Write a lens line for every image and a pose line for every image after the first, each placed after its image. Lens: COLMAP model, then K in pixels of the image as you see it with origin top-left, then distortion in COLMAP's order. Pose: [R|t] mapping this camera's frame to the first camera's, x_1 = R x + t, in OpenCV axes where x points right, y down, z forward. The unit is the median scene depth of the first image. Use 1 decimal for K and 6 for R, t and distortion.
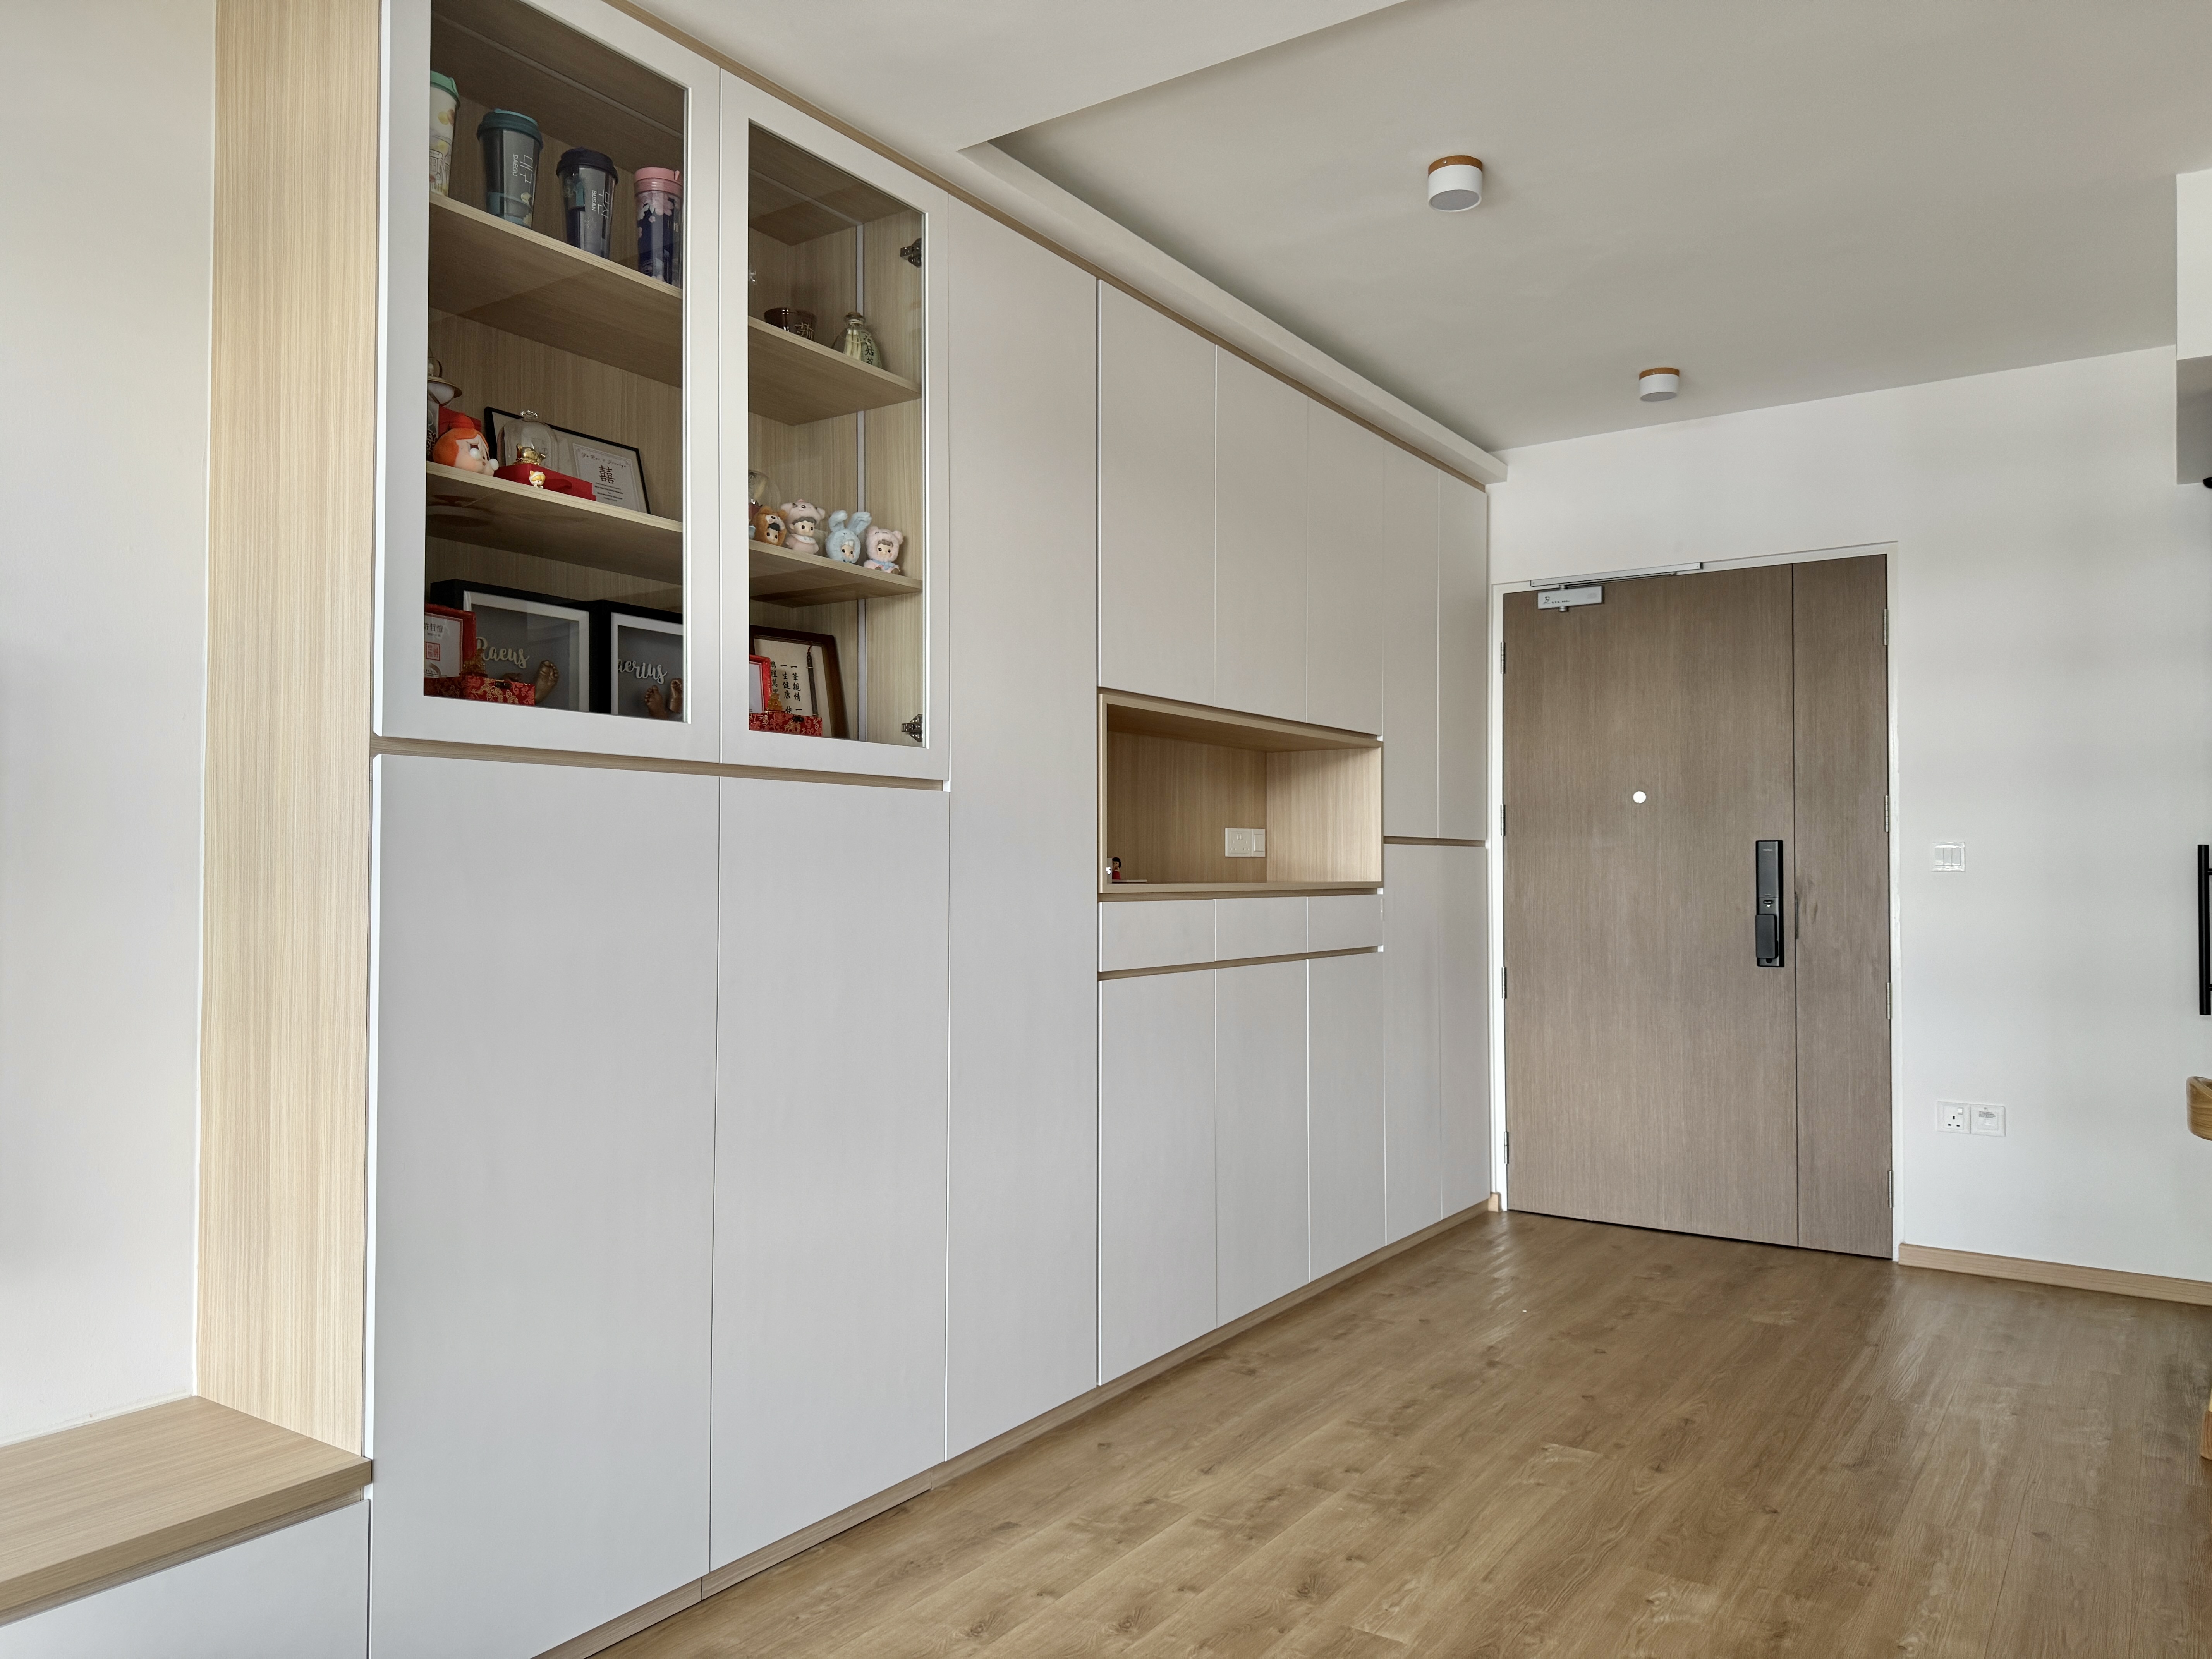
lens RADIAL K [[1573.8, 0, 1103.8], [0, 1573.8, 823.5], [0, 0, 1]] dist [0.114360, -0.177747]
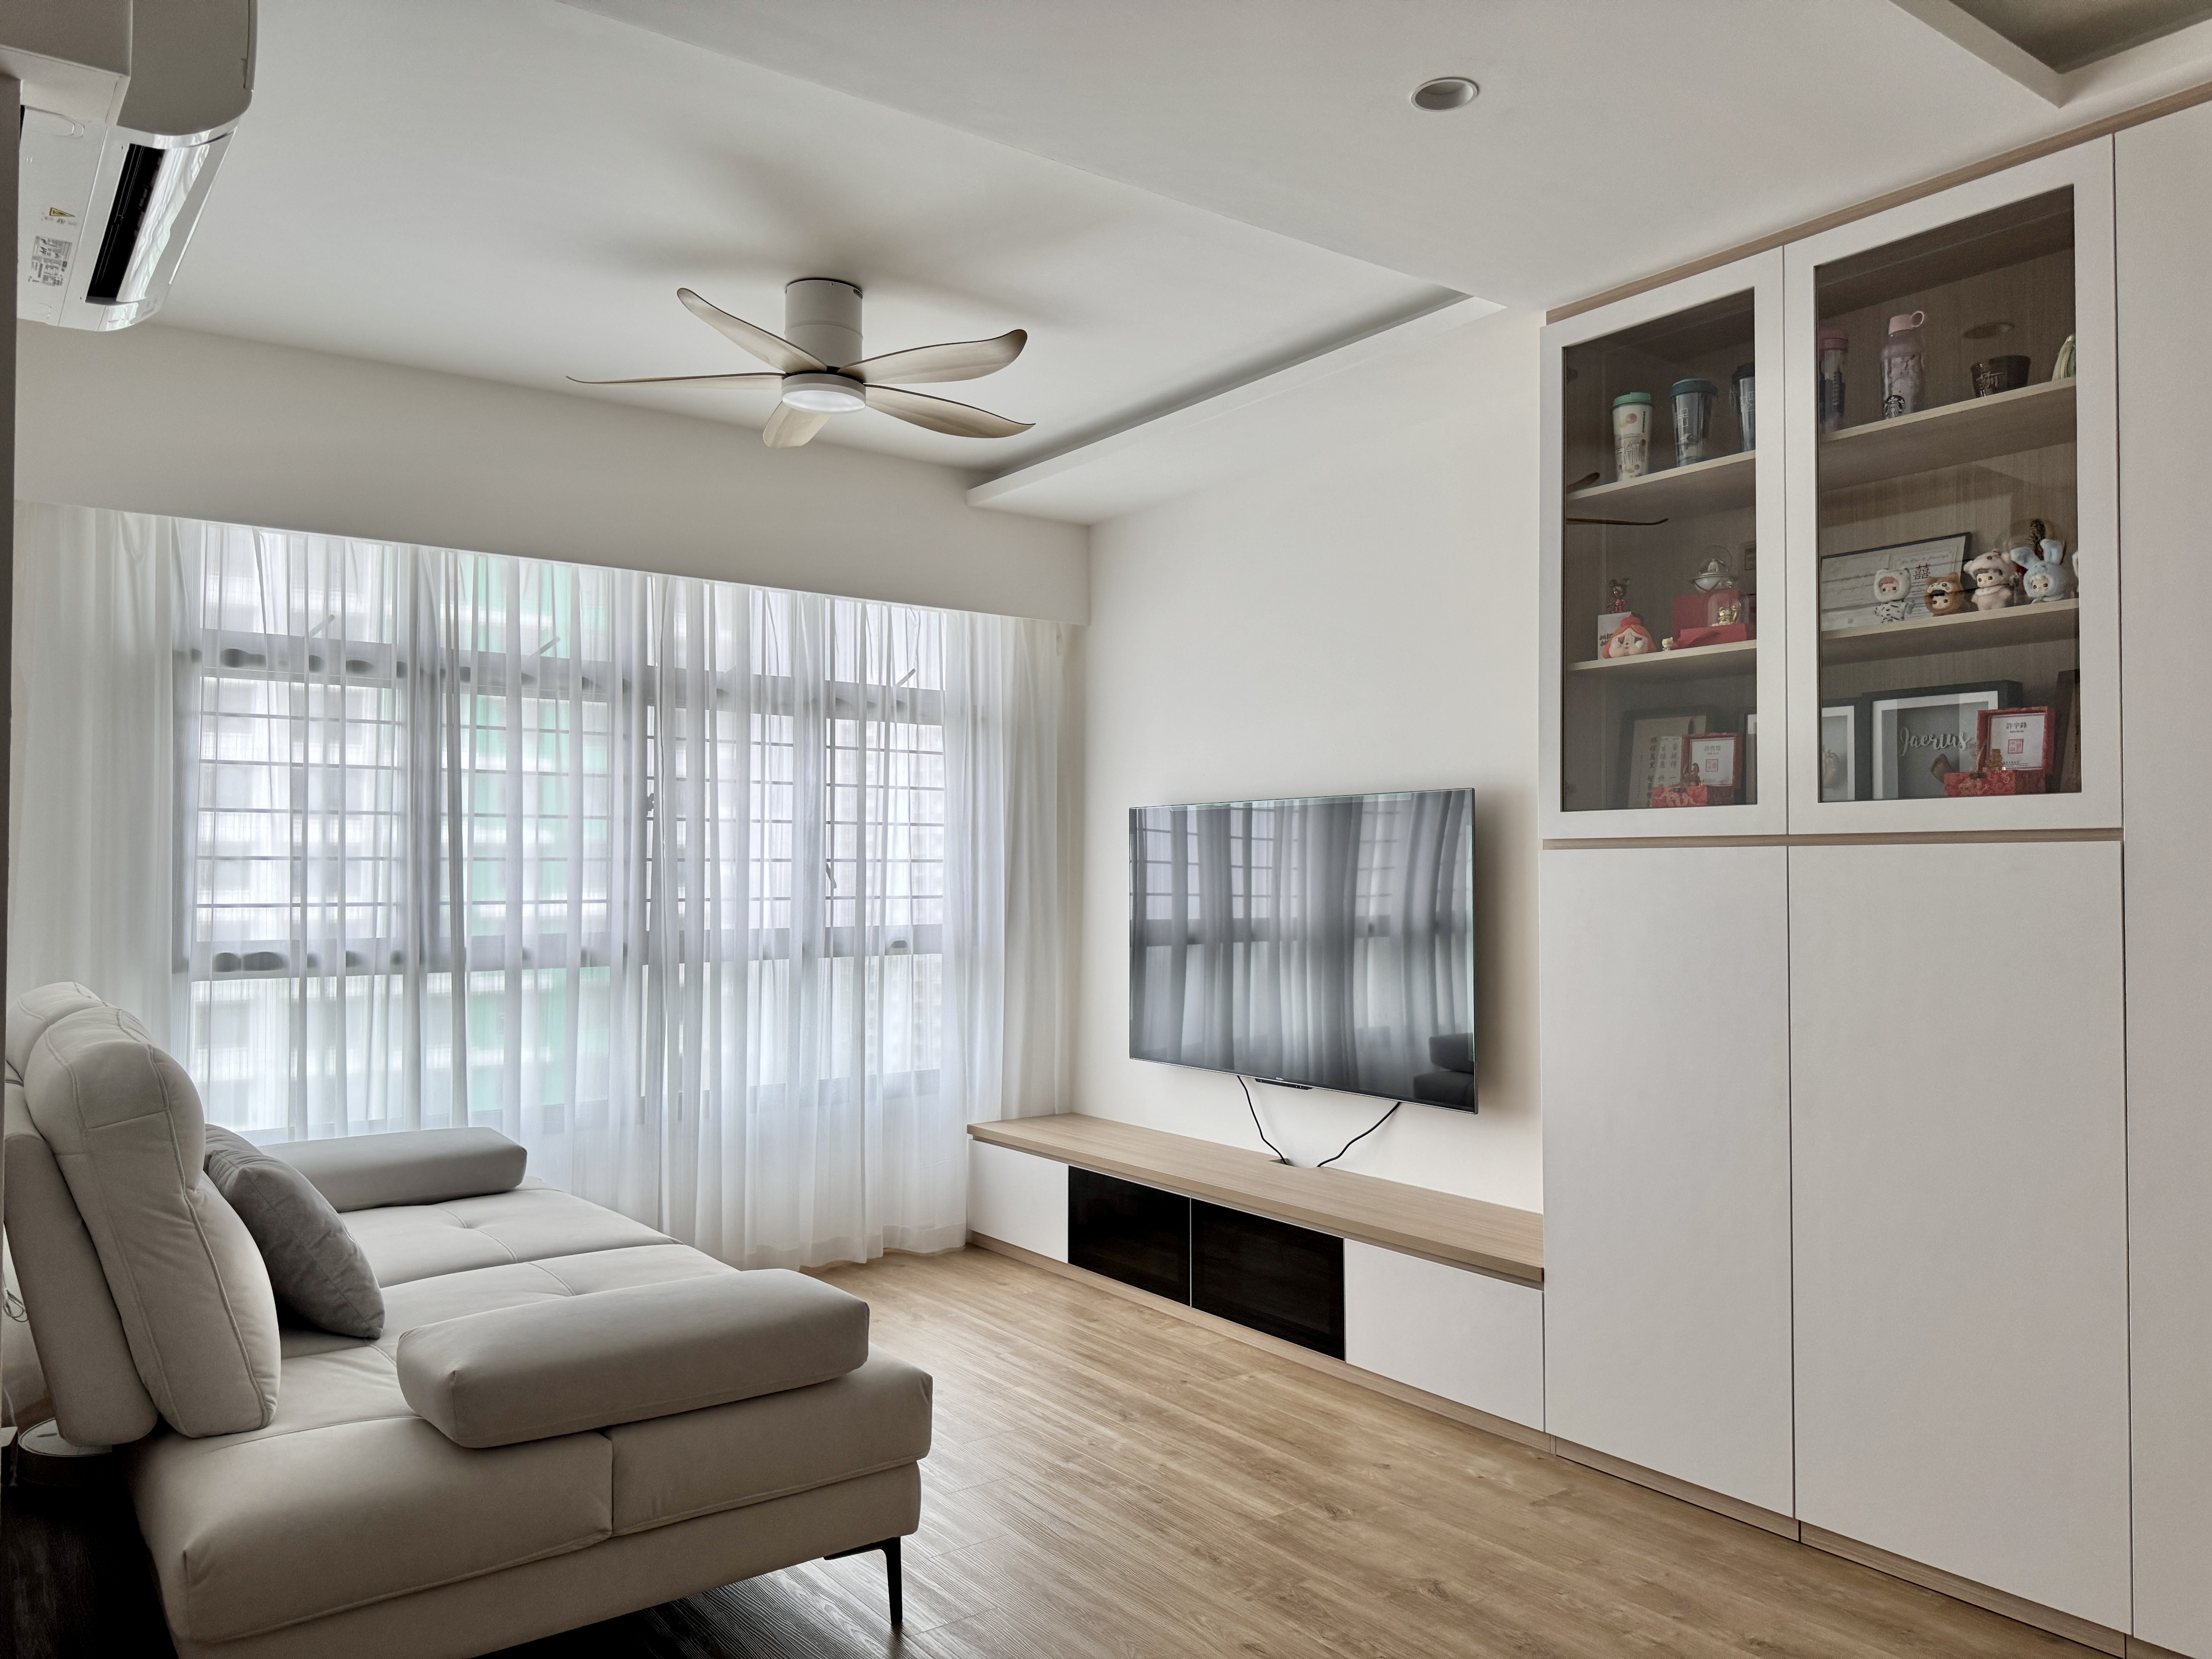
lens RADIAL K [[1581.1, 0, 1106.0], [0, 1581.1, 829.5], [0, 0, 1]] dist [0.001425, -0.001452]
pose [[-0.330429, -0.030794, -0.943328, 0.865758], [0.025404, 0.998815, -0.041504, -0.004944], [0.943489, -0.037678, -0.329255, 0.767192]]
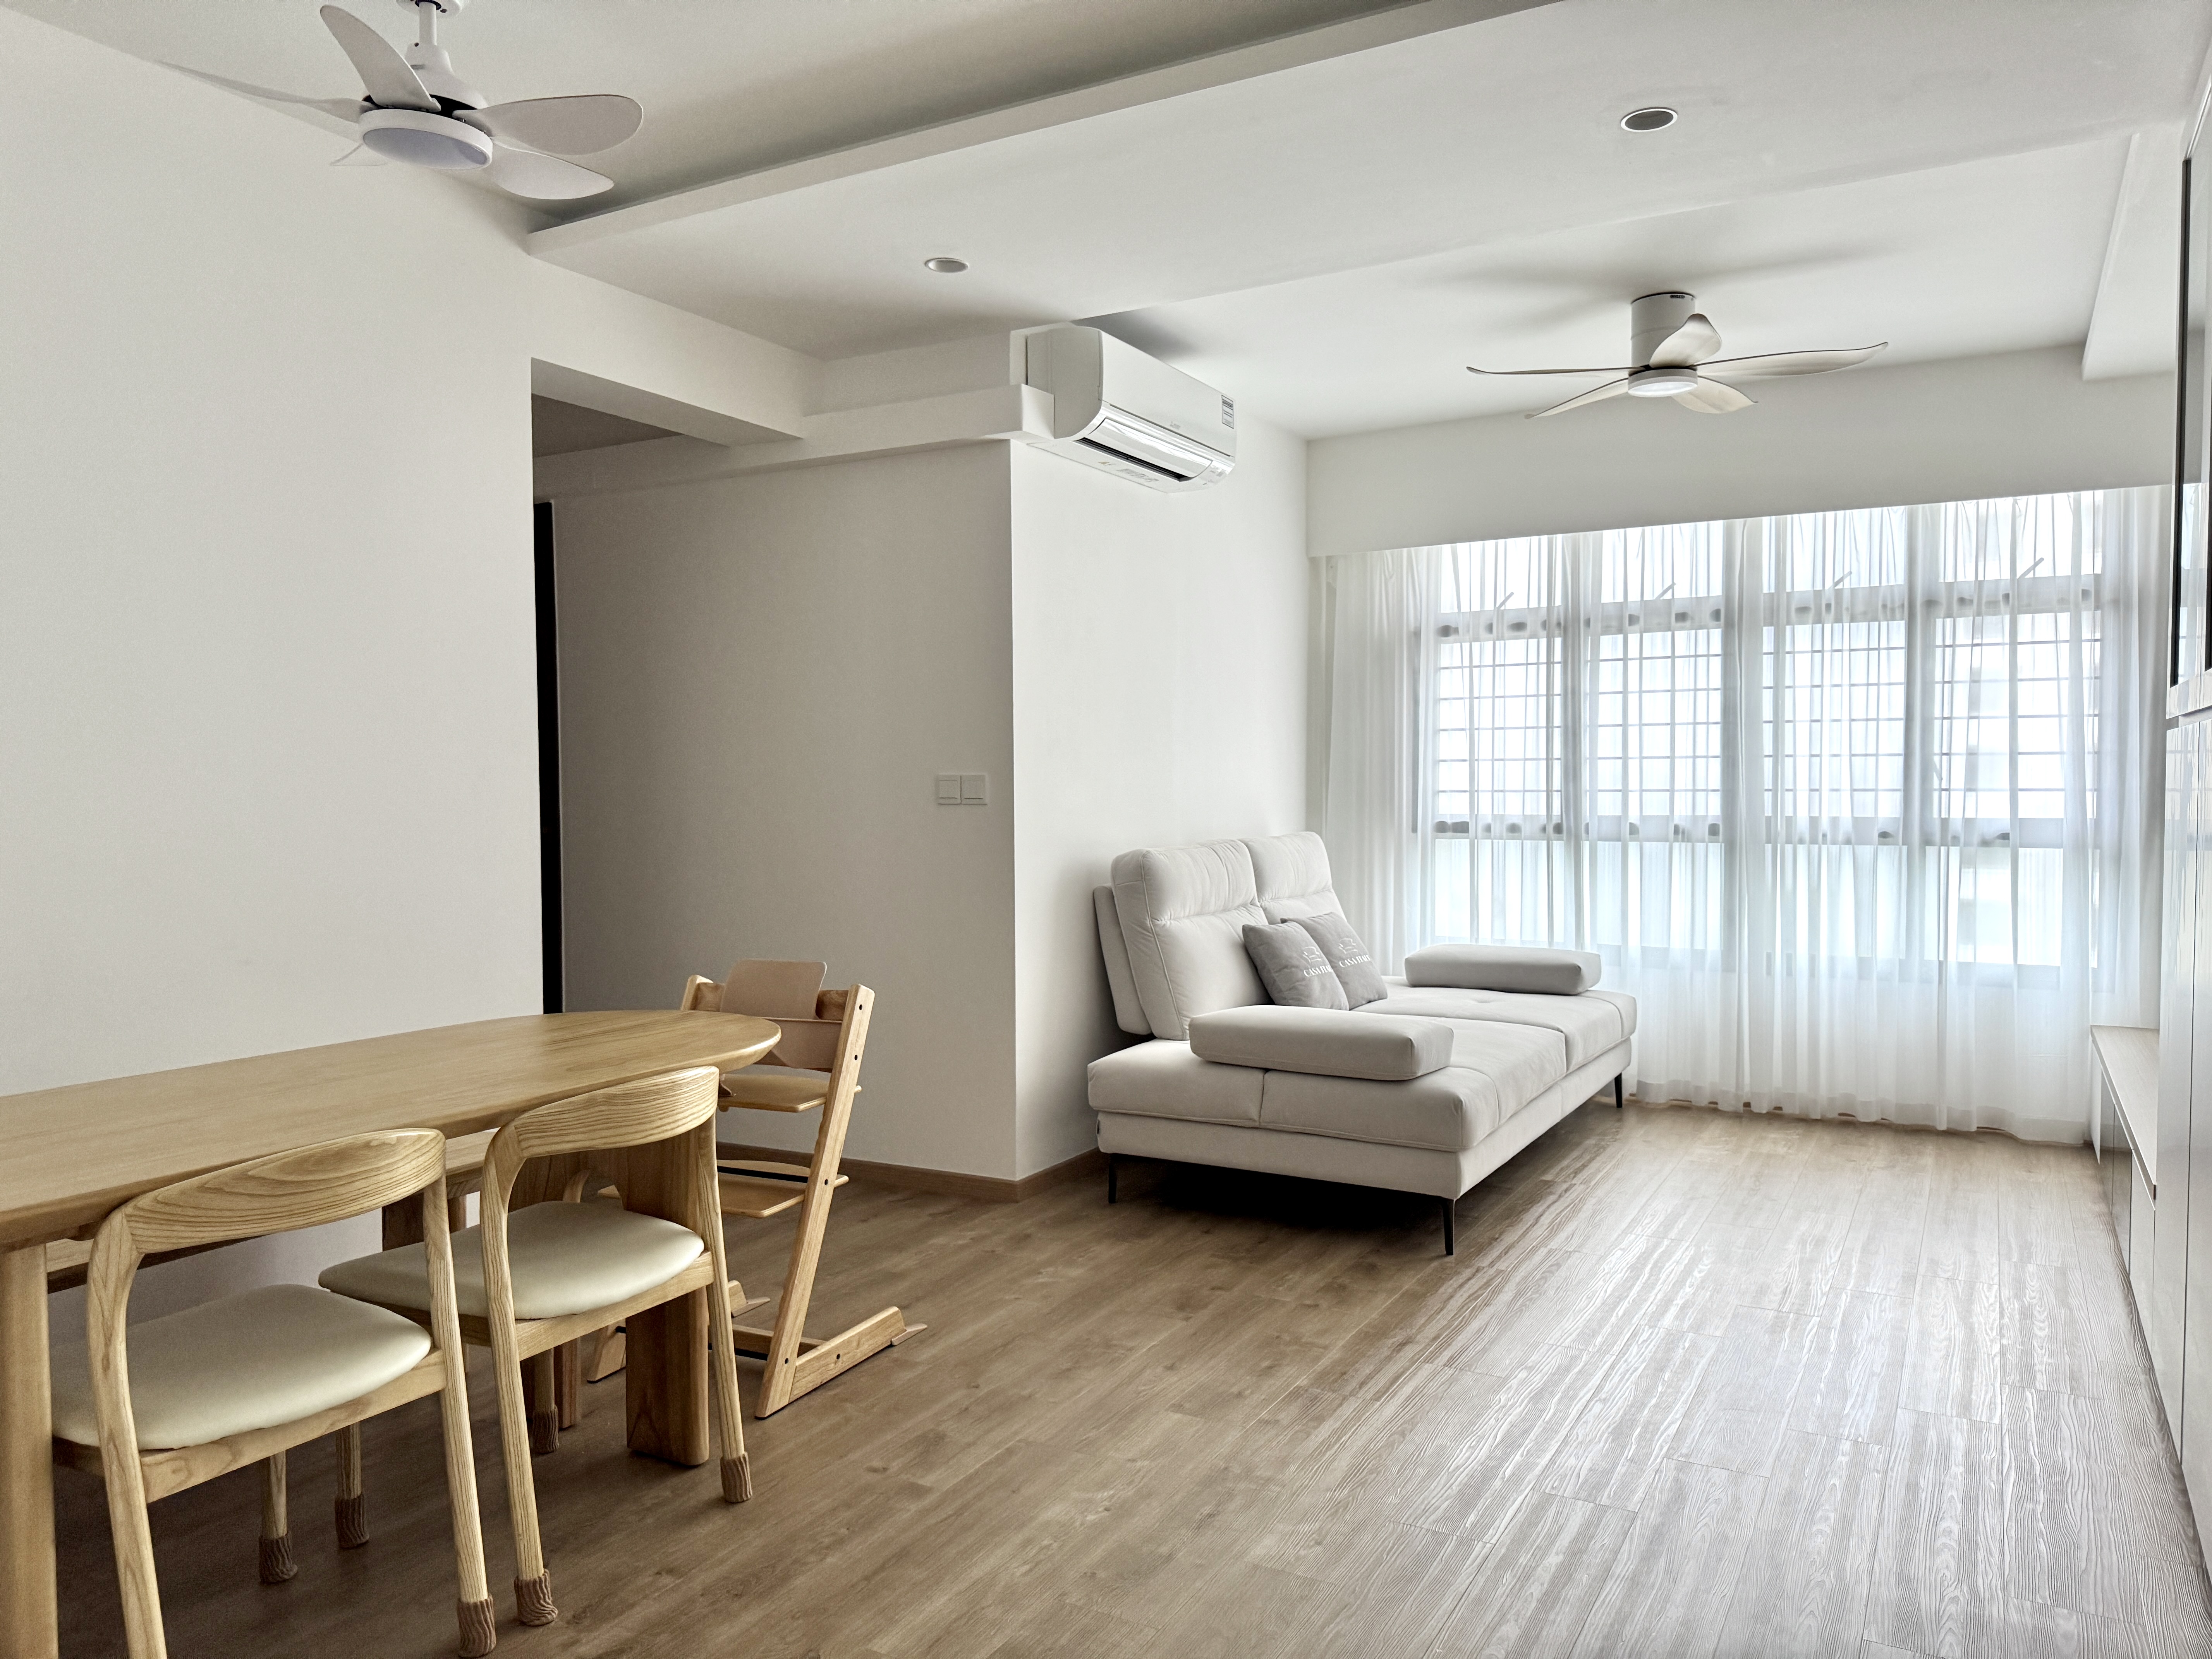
lens RADIAL K [[1573.8, 0, 1103.8], [0, 1573.8, 823.5], [0, 0, 1]] dist [0.114360, -0.177747]
pose [[-0.996180, 0.012839, -0.086376, 0.467443], [0.011860, 0.999860, 0.011834, -0.002164], [0.086516, 0.010764, -0.996192, 1.697404]]
